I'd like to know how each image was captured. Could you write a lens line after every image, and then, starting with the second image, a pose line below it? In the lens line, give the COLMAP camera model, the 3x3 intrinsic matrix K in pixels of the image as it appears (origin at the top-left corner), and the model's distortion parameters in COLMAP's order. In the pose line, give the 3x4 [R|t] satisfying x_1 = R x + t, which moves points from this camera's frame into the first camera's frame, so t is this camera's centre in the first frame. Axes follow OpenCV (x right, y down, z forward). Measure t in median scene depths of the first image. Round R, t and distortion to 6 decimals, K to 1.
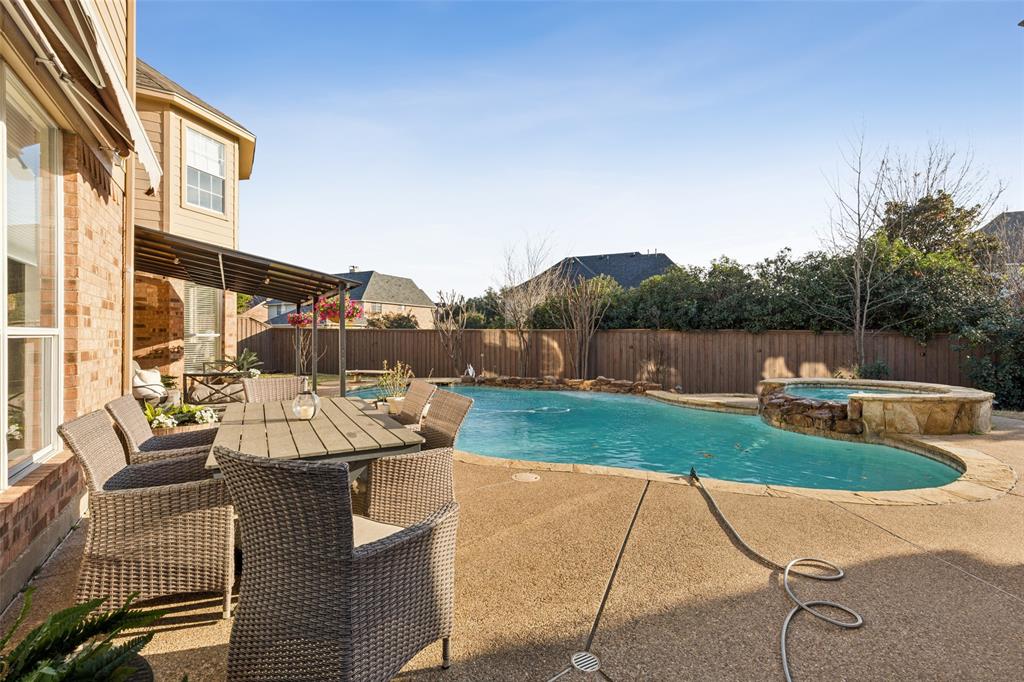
lens RADIAL K [[467.9, 0, 512.4], [0, 467.9, 338.6], [0, 0, 1]] dist [0.003229, 0.000472]
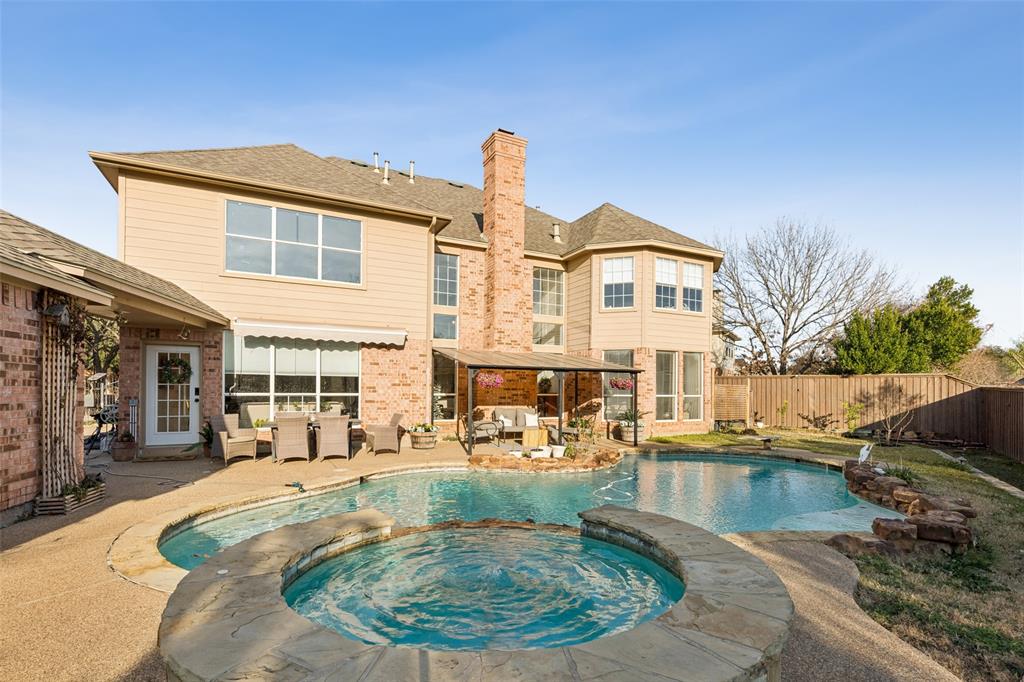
lens RADIAL K [[467.9, 0, 503.0], [0, 467.9, 393.6], [0, 0, 1]] dist [0.003229, 0.000472]
pose [[-0.105507, -0.008400, -0.994383, 0.858602], [-0.008859, 0.999933, -0.007506, 0.001353], [0.994379, 0.008017, -0.105574, 0.847384]]
